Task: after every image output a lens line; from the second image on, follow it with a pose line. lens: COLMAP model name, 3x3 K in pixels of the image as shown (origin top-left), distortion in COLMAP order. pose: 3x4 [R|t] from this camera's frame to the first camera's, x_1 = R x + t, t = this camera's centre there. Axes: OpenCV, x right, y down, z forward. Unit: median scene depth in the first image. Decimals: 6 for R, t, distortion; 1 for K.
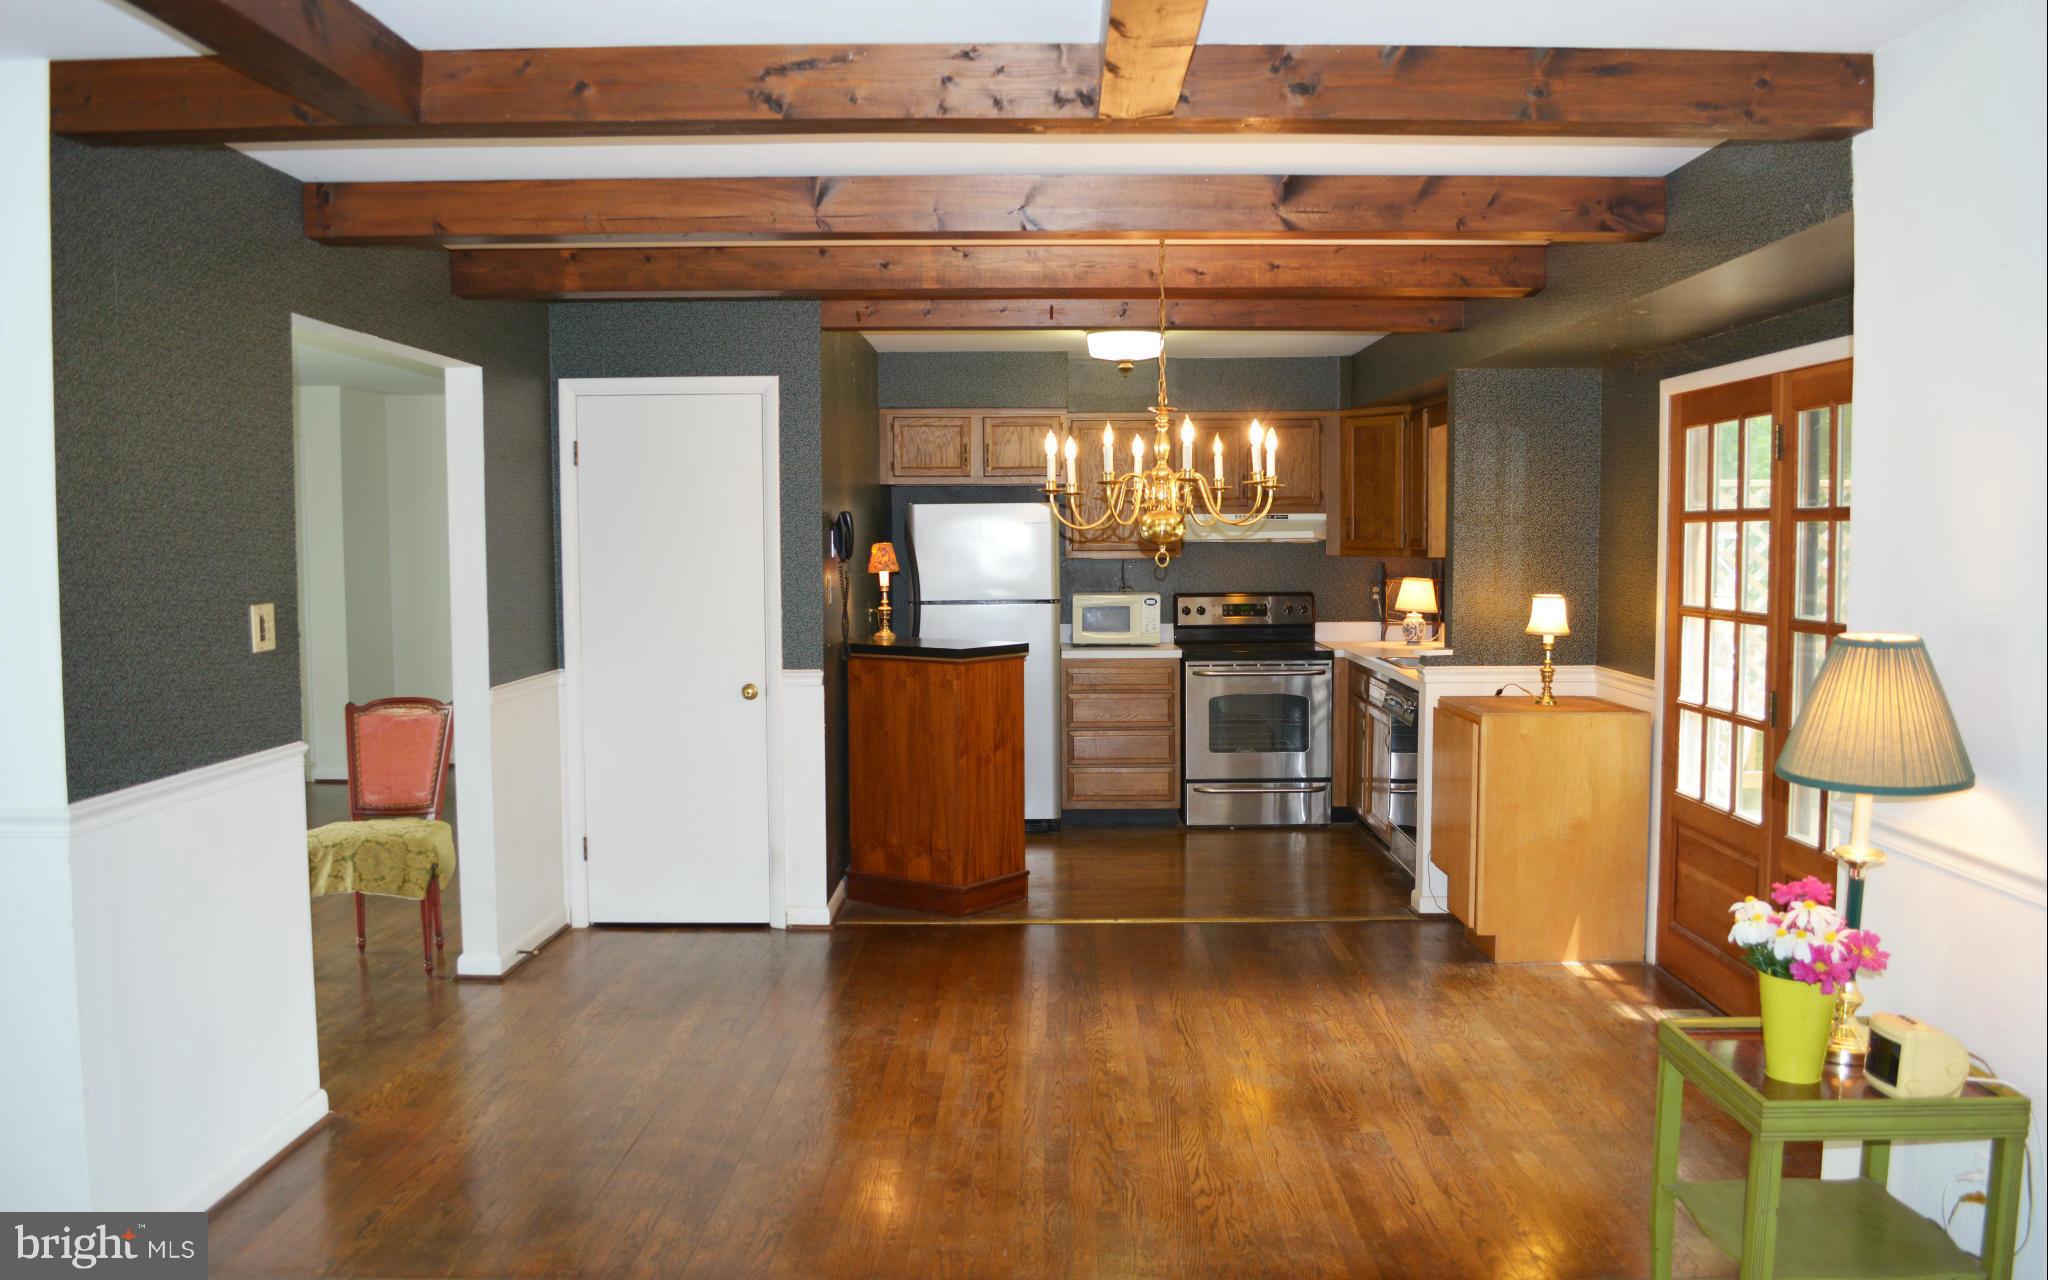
lens RADIAL K [[1672.9, 0, 1024.0], [0, 1672.9, 640.0], [0, 0, 1]] dist [-0.000763, 0.000005]
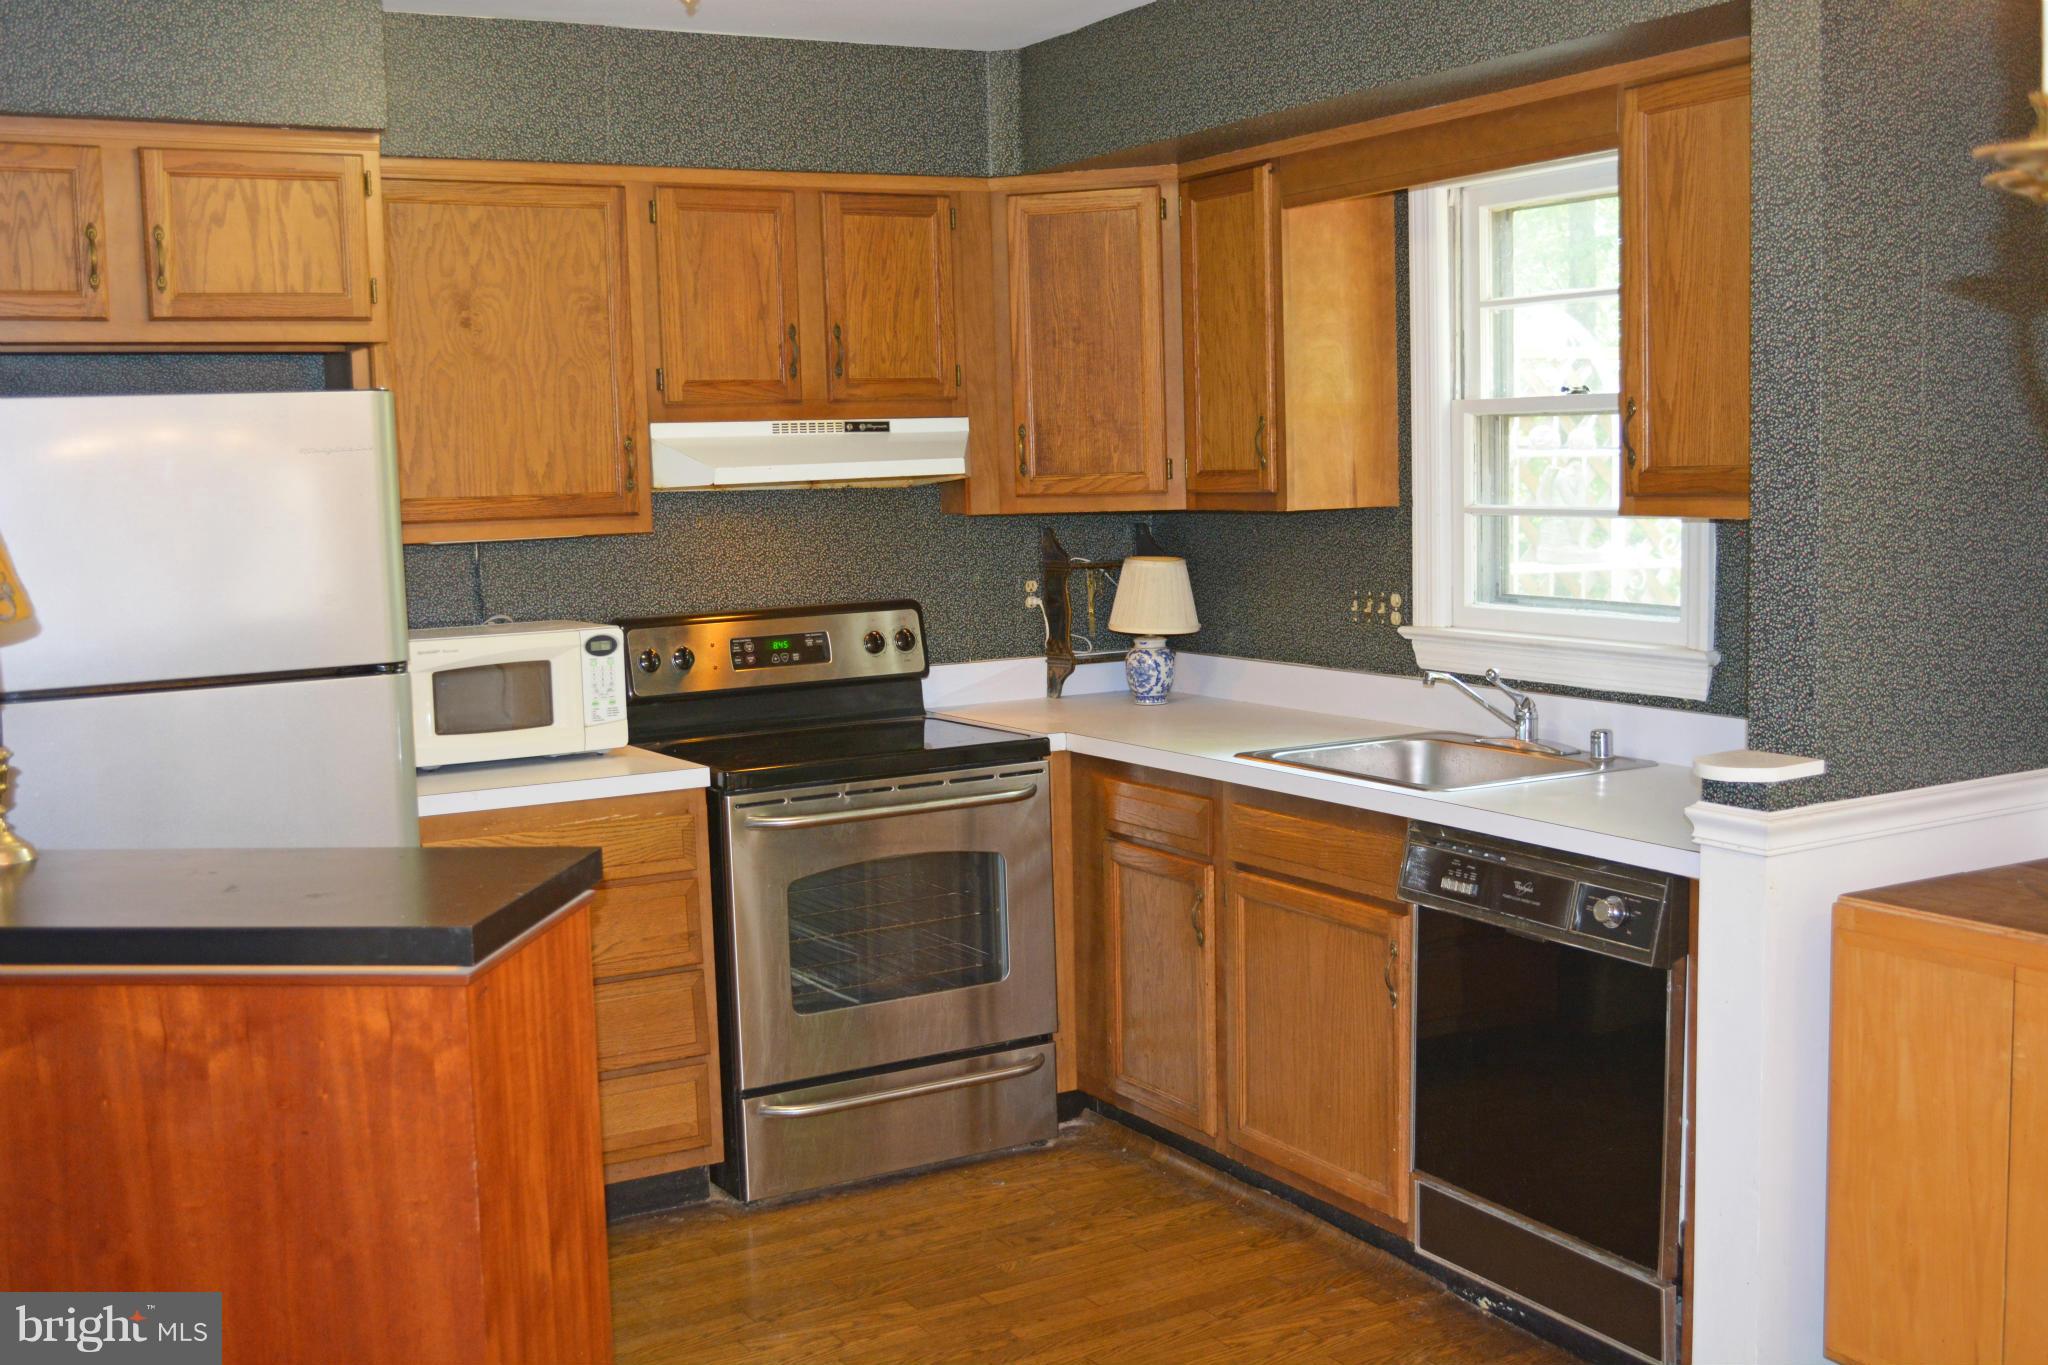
lens RADIAL K [[2246.0, 0, 1024.0], [0, 2246.0, 682.5], [0, 0, 1]] dist [-0.011694, -0.004099]
pose [[0.864142, -0.071702, 0.498113, -0.102461], [0.056923, 0.997372, 0.044817, -0.033375], [-0.500018, -0.010375, 0.865953, 0.501839]]
